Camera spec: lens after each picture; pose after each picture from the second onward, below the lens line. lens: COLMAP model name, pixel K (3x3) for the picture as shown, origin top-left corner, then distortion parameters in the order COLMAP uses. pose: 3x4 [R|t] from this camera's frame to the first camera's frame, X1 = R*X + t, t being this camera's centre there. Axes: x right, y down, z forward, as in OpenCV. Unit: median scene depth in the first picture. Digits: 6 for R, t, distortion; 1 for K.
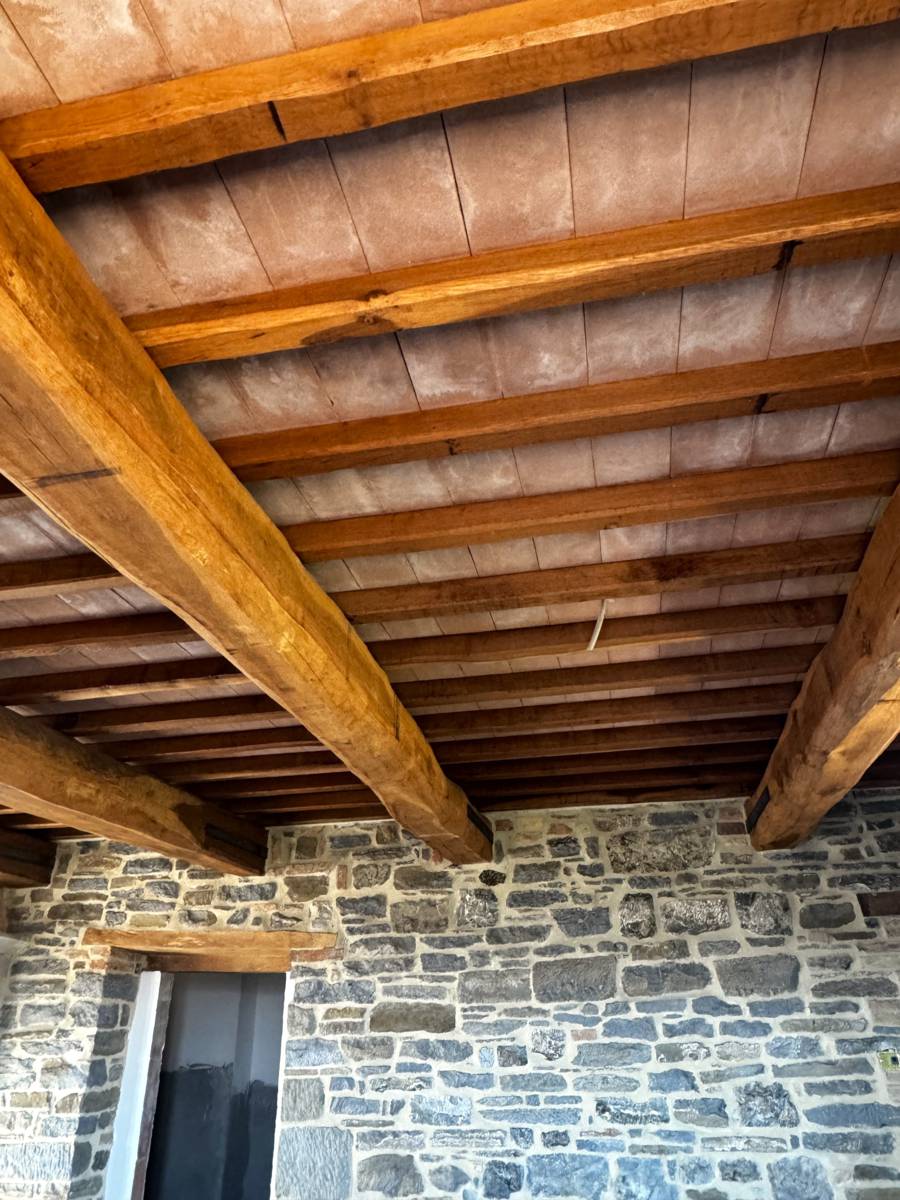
lens RADIAL K [[835.9, 0, 454.7], [0, 835.9, 590.7], [0, 0, 1]] dist [-0.009634, 0.008322]
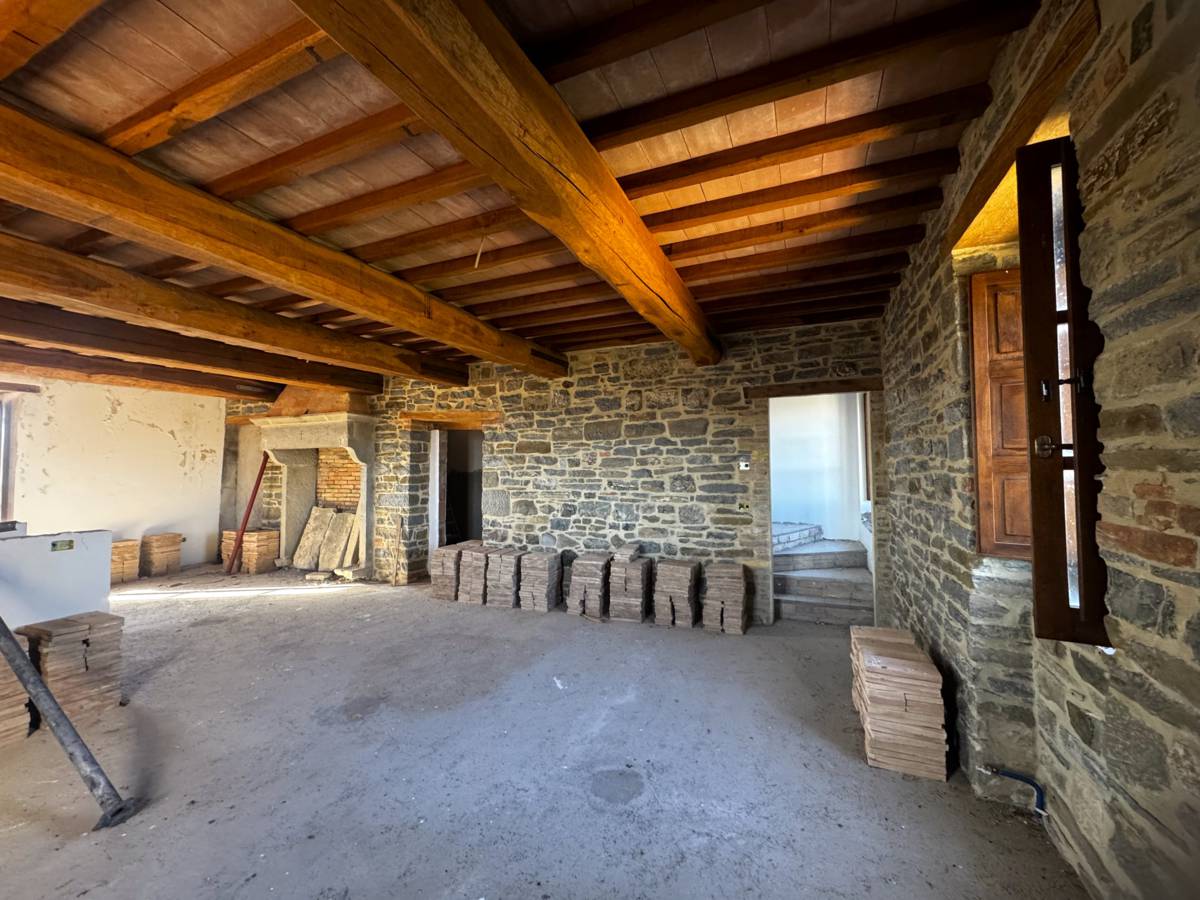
lens RADIAL K [[482.4, 0, 597.0], [0, 482.4, 449.4], [0, 0, 1]] dist [-0.004395, 0.000062]
pose [[0.977542, 0.002227, -0.210731, 0.379236], [0.089971, 0.899827, 0.426867, -0.000993], [0.190572, -0.436240, 0.879418, -0.068643]]
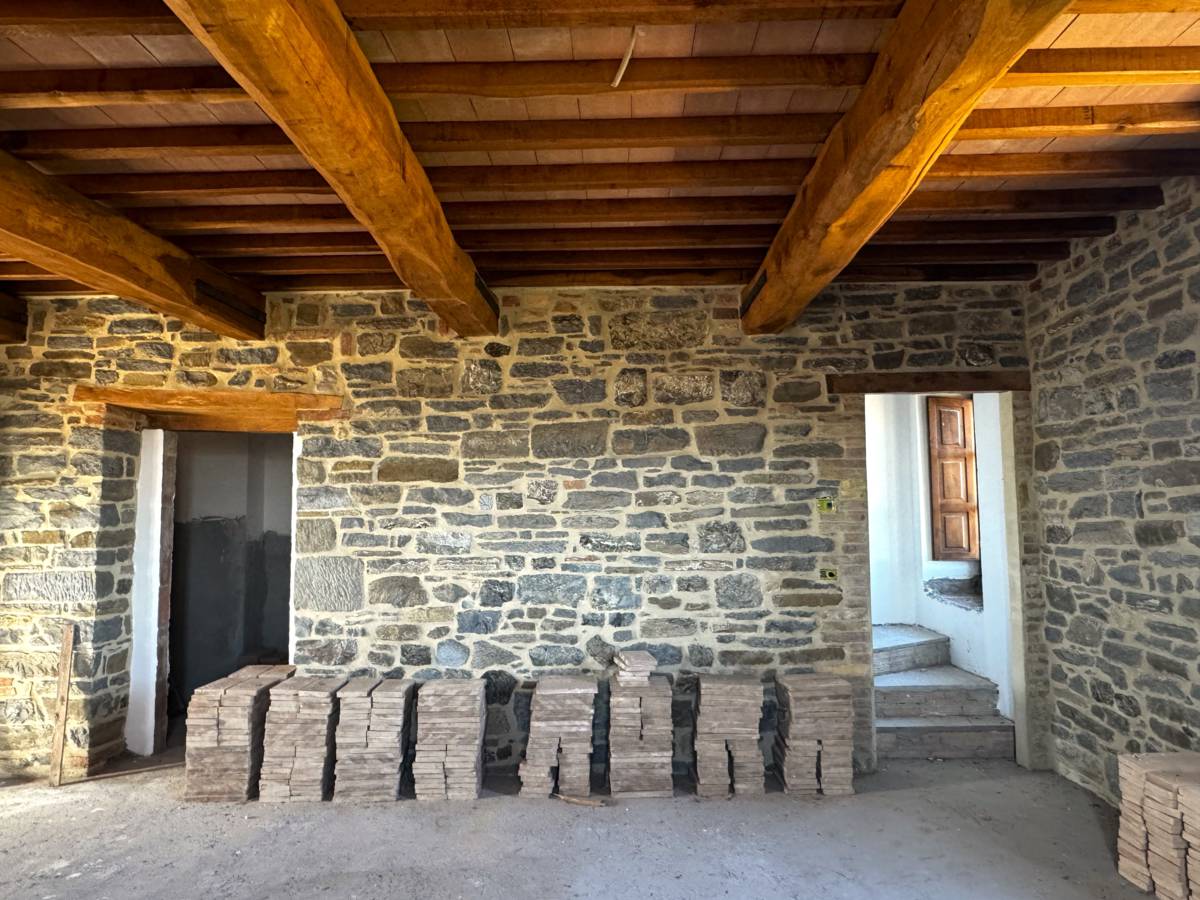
lens RADIAL K [[835.9, 0, 603.9], [0, 835.9, 450.5], [0, 0, 1]] dist [-0.009634, 0.008322]
pose [[0.984453, 0.020297, 0.174470, -0.003173], [-0.087990, 0.916668, 0.389843, 0.046052], [-0.152018, -0.399133, 0.904203, -0.005852]]
